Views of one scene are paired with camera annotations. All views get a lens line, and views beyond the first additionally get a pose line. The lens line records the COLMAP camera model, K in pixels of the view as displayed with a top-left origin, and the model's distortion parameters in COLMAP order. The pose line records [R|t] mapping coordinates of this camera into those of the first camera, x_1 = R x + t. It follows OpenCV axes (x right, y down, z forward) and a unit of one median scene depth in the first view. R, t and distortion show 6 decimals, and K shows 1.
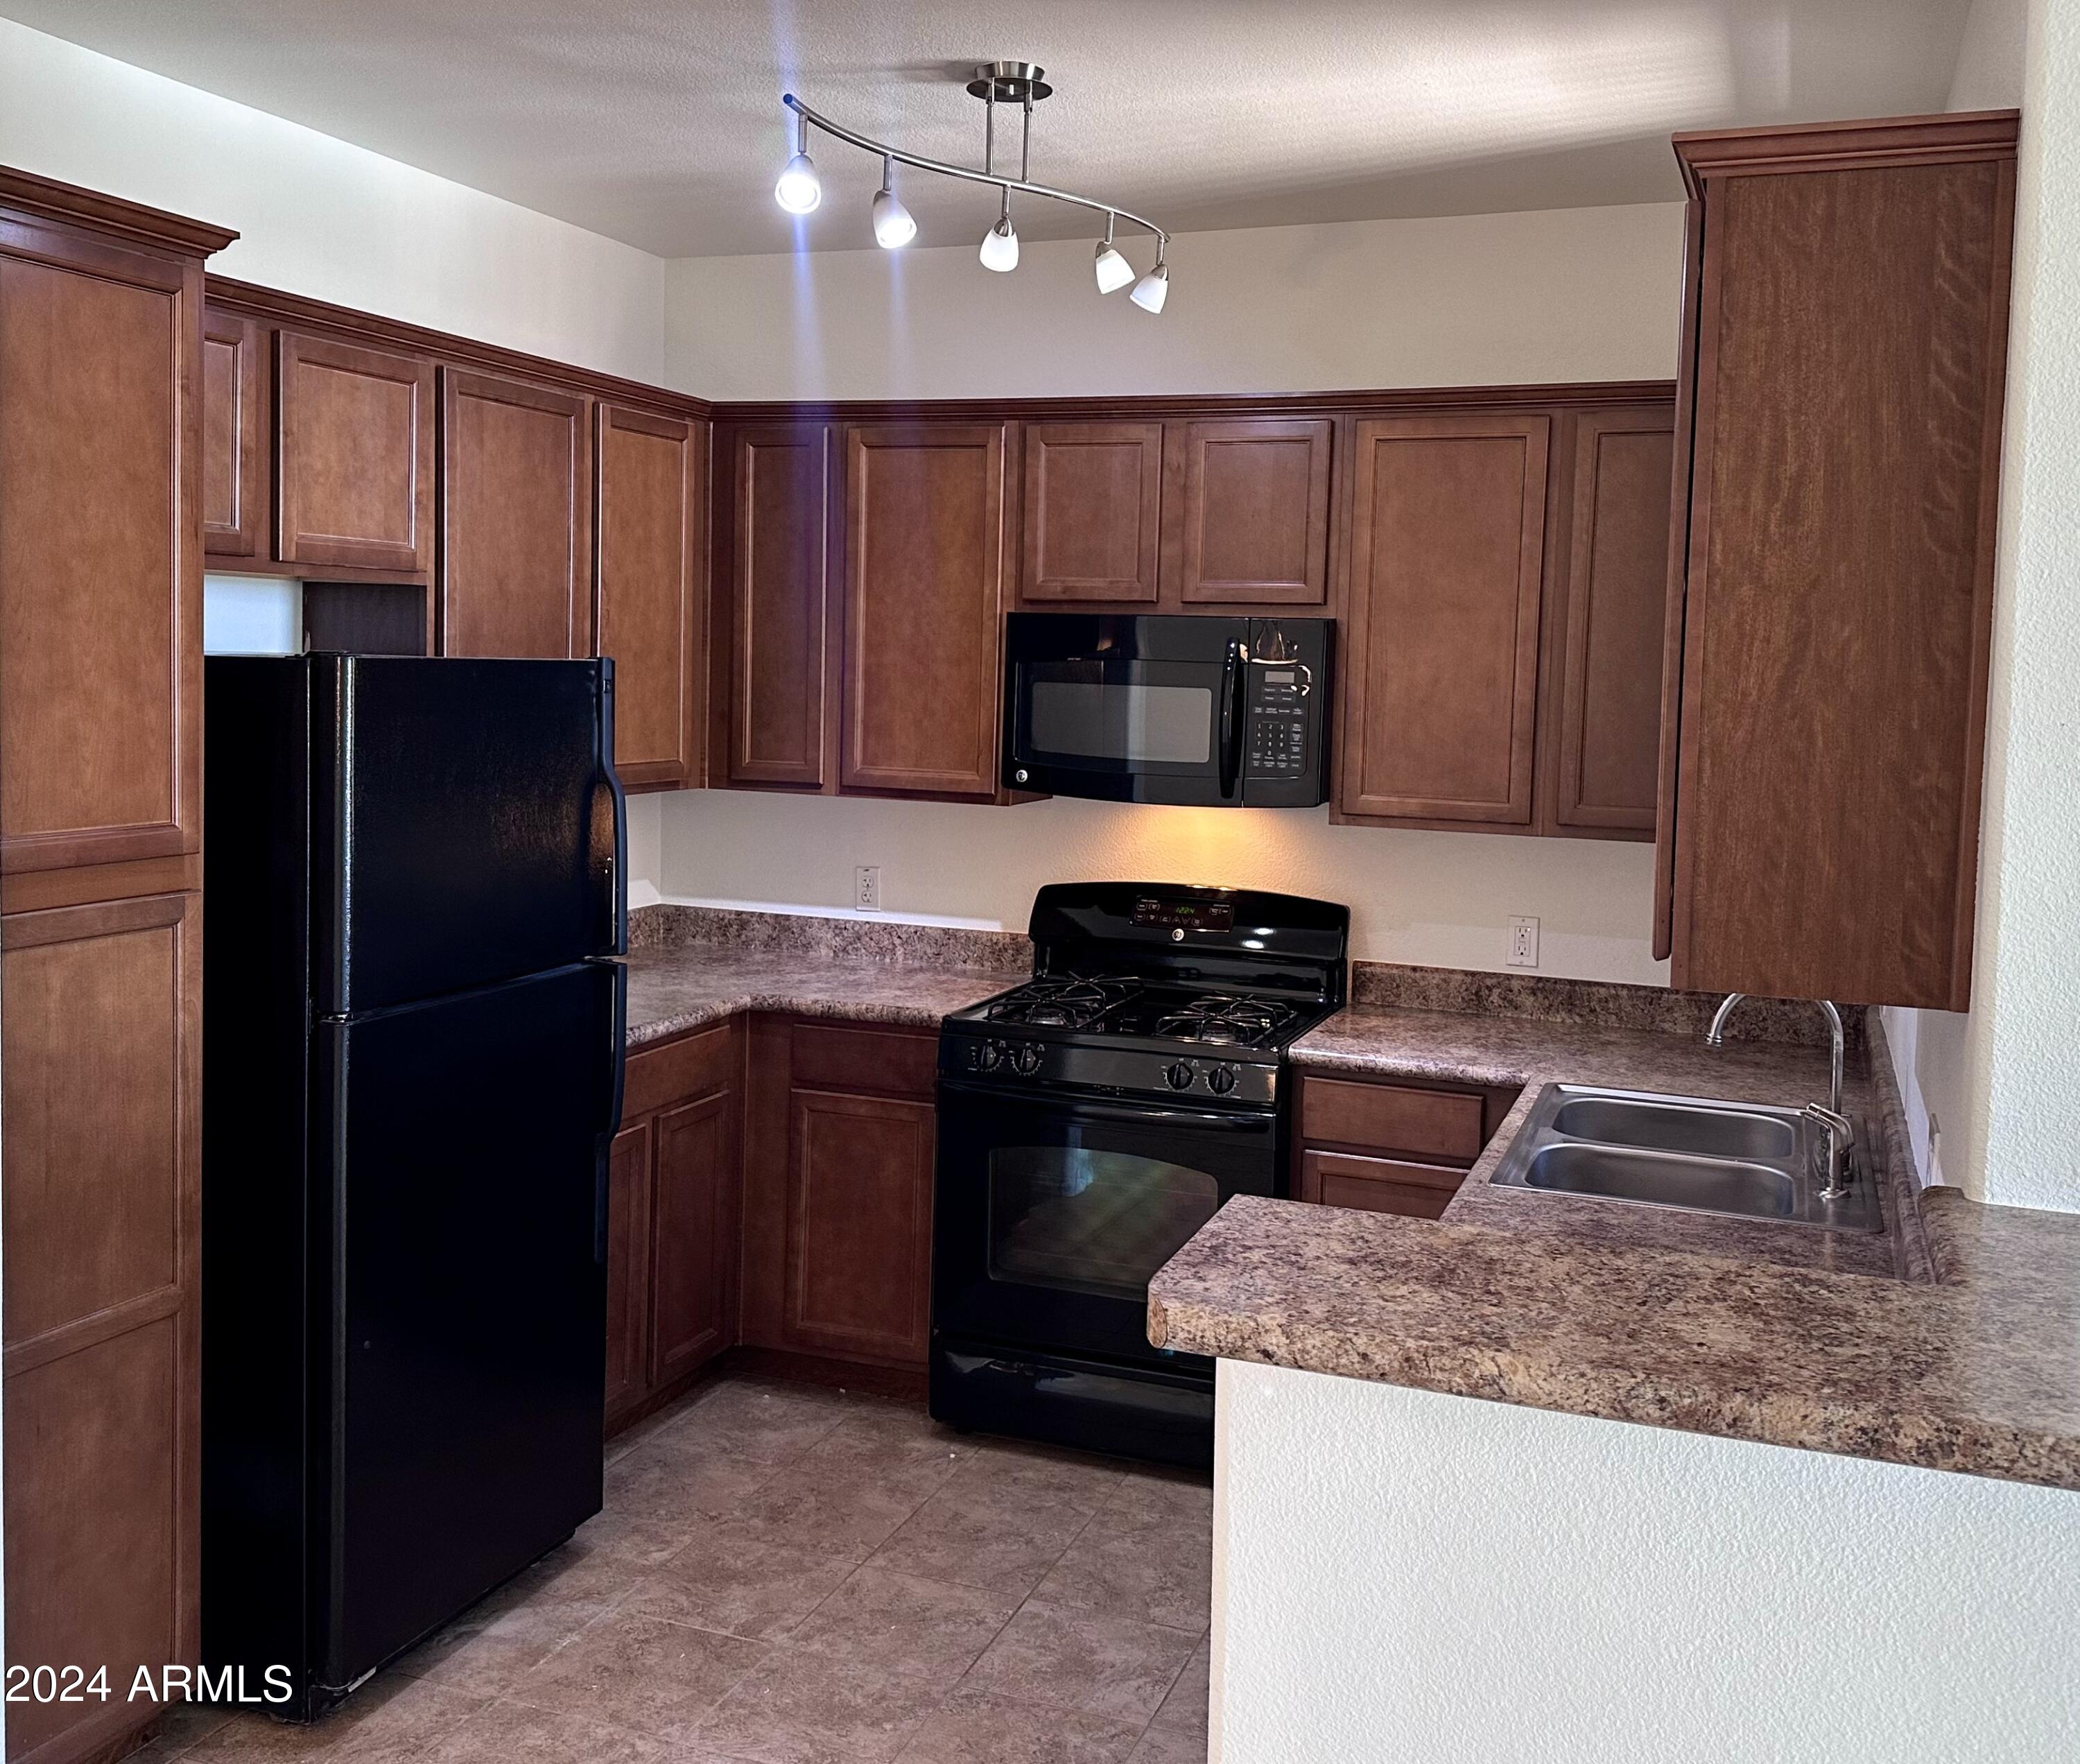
lens RADIAL K [[2003.9, 0, 1038.7], [0, 2003.9, 792.0], [0, 0, 1]] dist [0.096696, -0.025715]
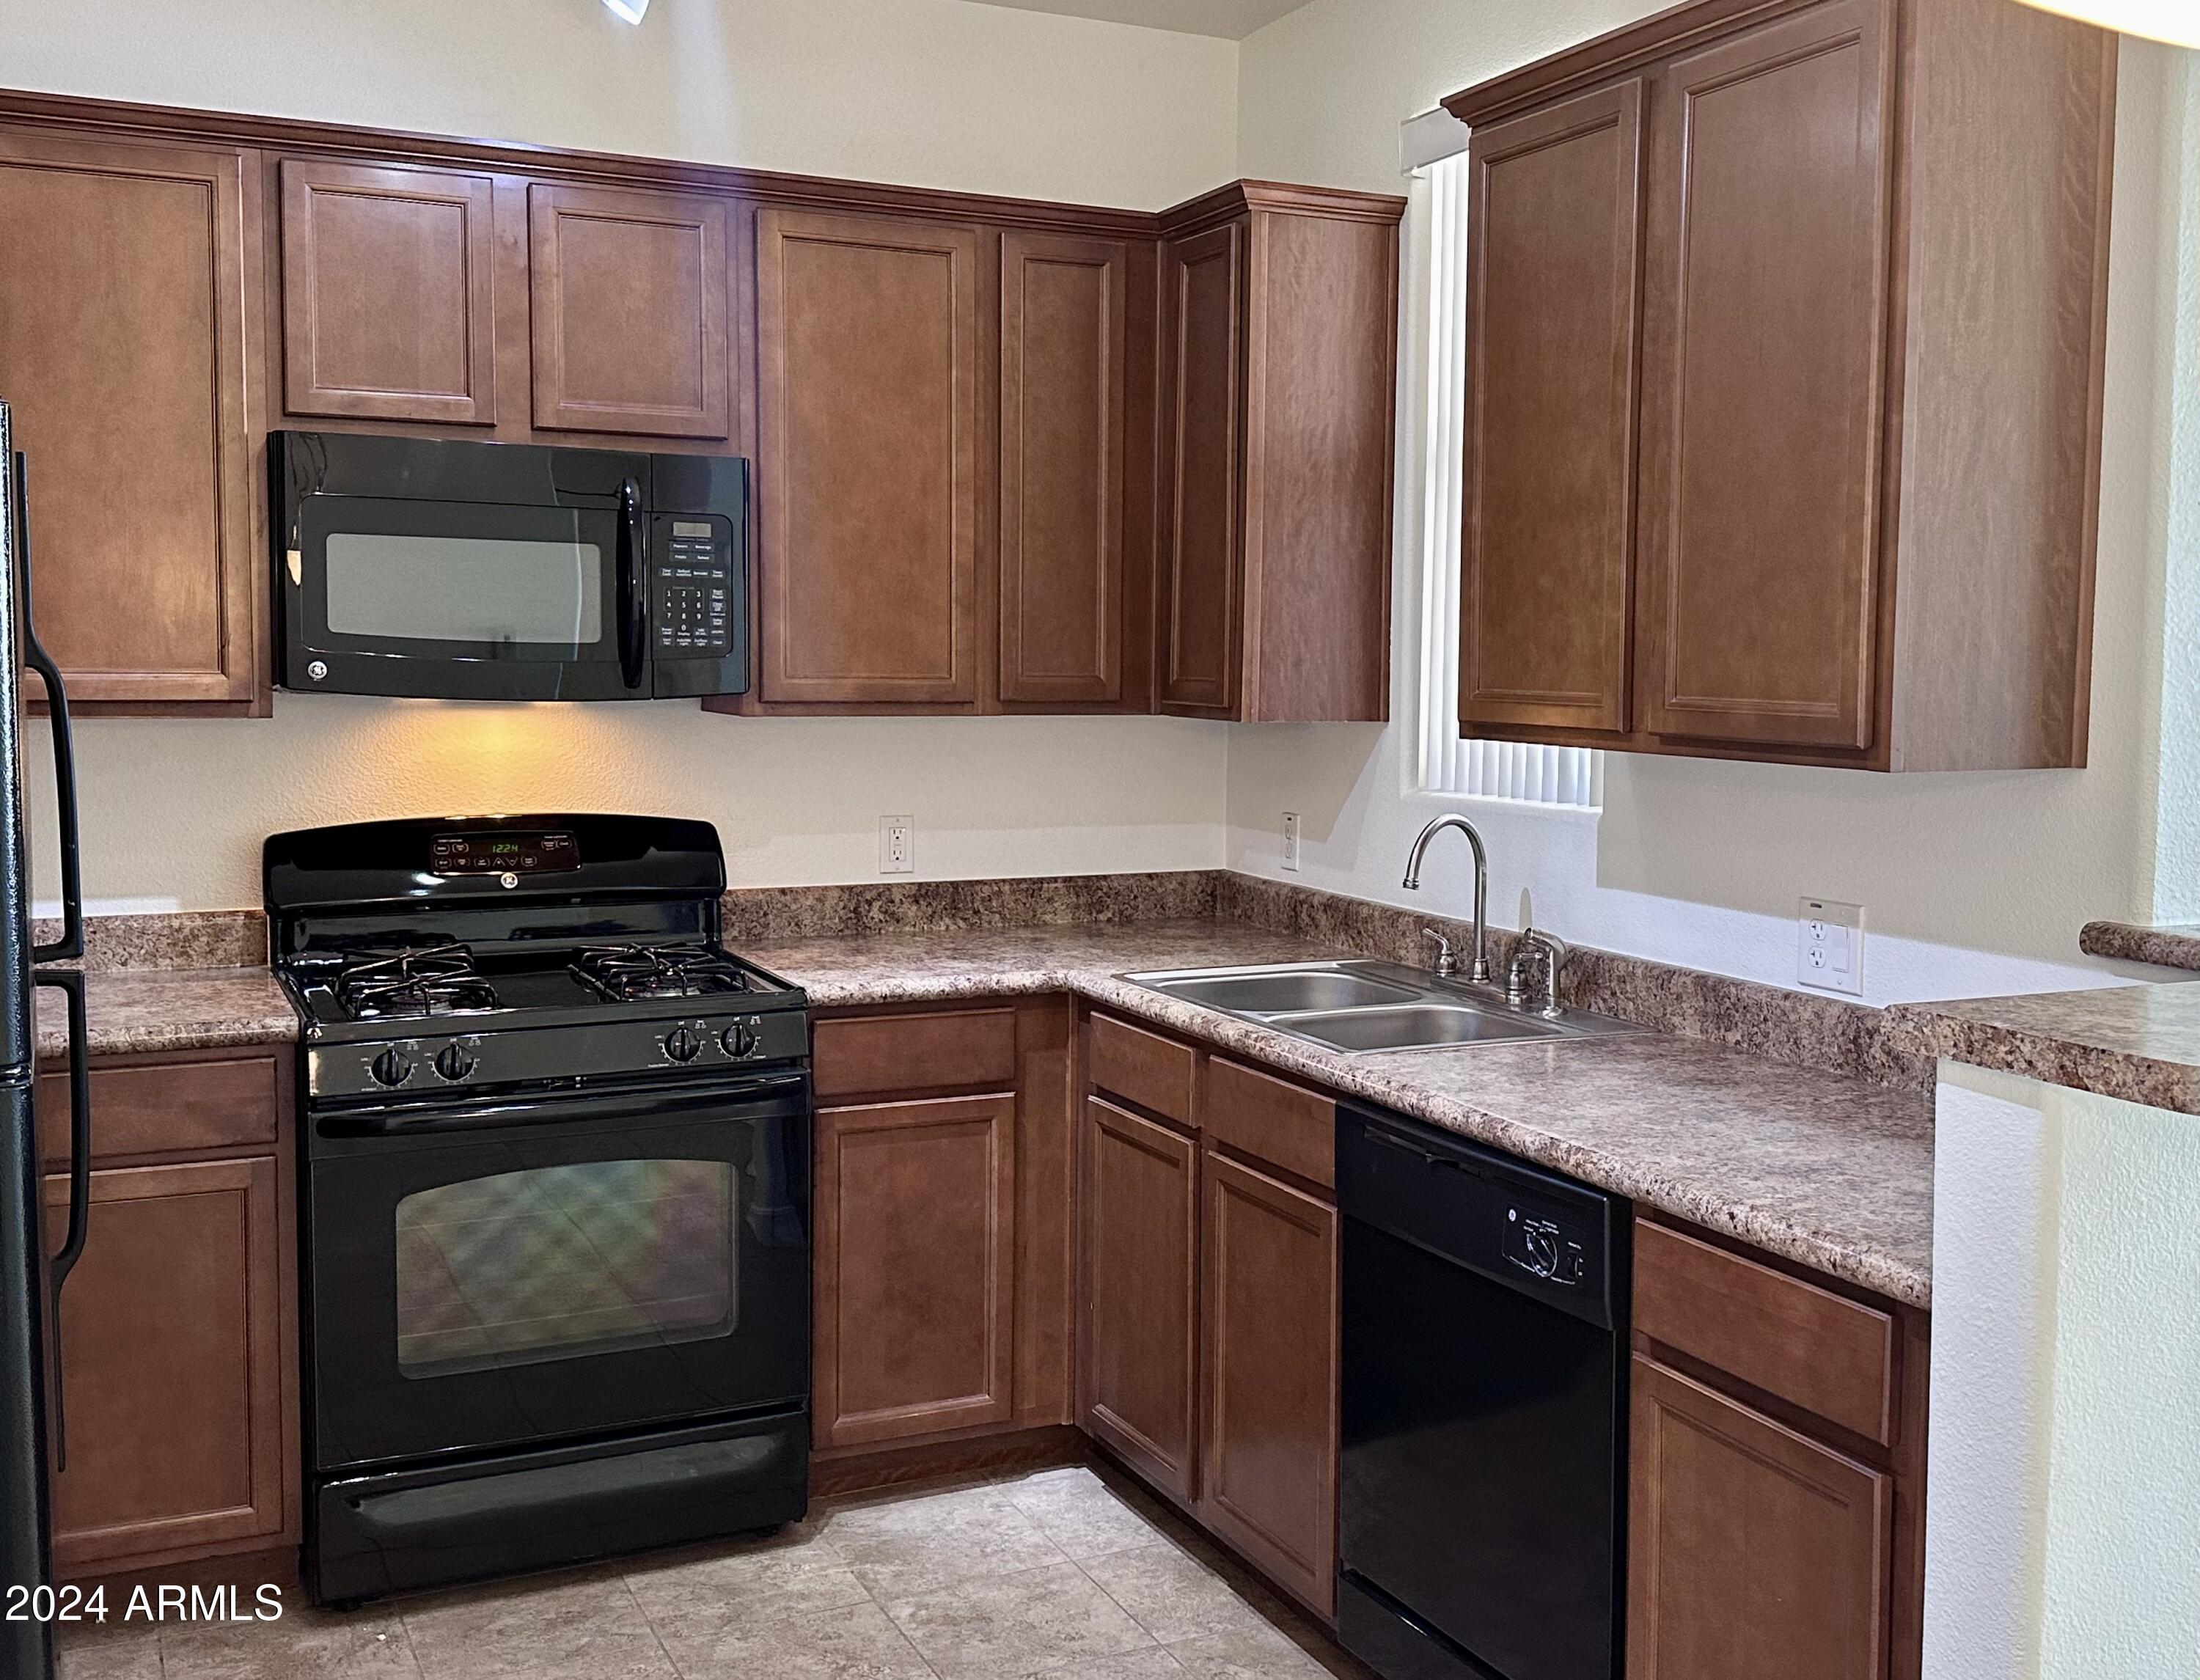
lens RADIAL K [[2279.3, 0, 1181.1], [0, 2279.3, 836.6], [0, 0, 1]] dist [0.164390, -0.313718]
pose [[0.679329, -0.084439, 0.728959, -0.415500], [0.060073, 0.996423, 0.059438, 0.020310], [-0.731370, 0.003413, 0.681972, 0.247554]]
